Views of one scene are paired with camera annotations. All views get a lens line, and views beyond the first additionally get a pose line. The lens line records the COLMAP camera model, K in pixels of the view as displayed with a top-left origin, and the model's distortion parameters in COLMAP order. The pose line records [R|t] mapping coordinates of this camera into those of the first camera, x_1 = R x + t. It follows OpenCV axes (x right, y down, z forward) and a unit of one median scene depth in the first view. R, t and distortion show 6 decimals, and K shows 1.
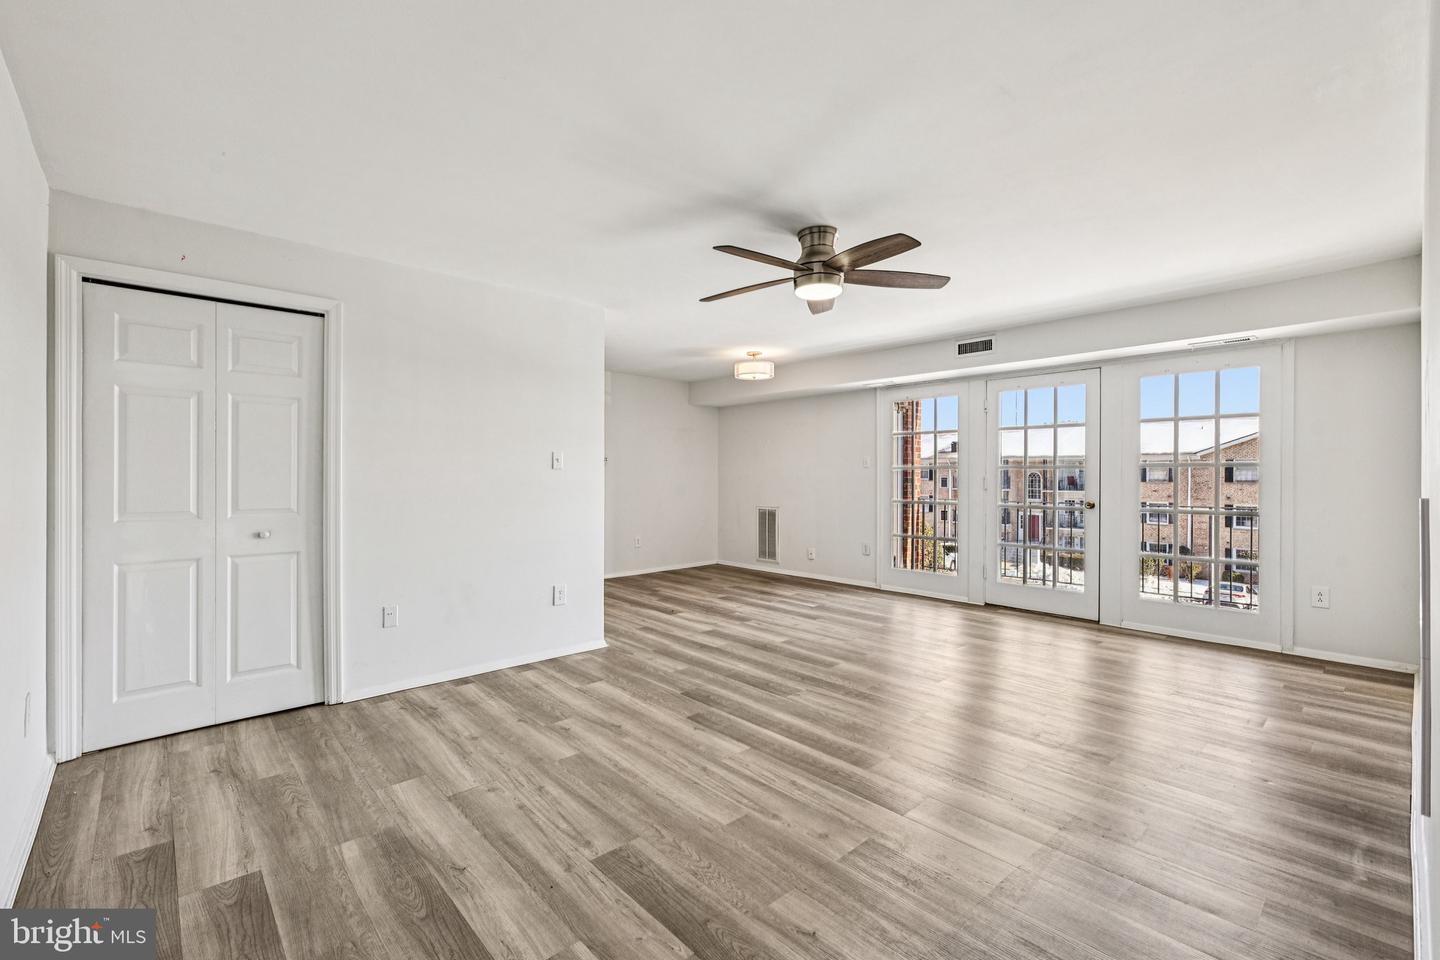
lens RADIAL K [[625.6, 0, 718.6], [0, 625.6, 474.8], [0, 0, 1]] dist [0.003600, -0.000284]
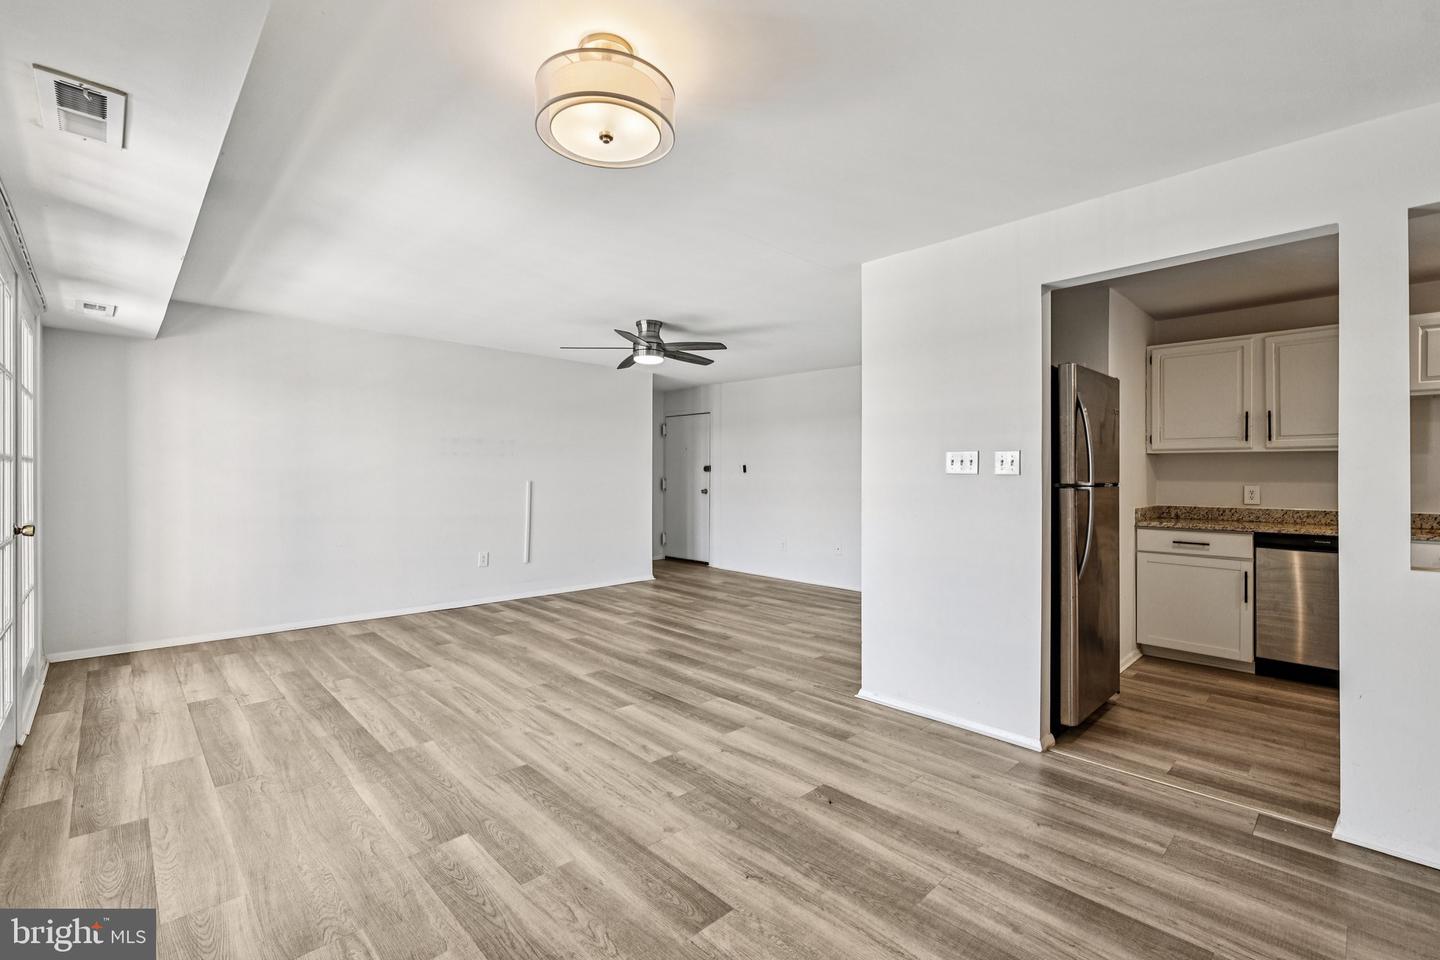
lens RADIAL K [[625.6, 0, 720.8], [0, 625.6, 478.6], [0, 0, 1]] dist [0.003600, -0.000284]
pose [[-0.999526, -0.004258, -0.030492, 0.020799], [-0.004428, 0.999975, 0.005508, -0.001625], [0.030468, 0.005641, -0.999520, 2.126562]]
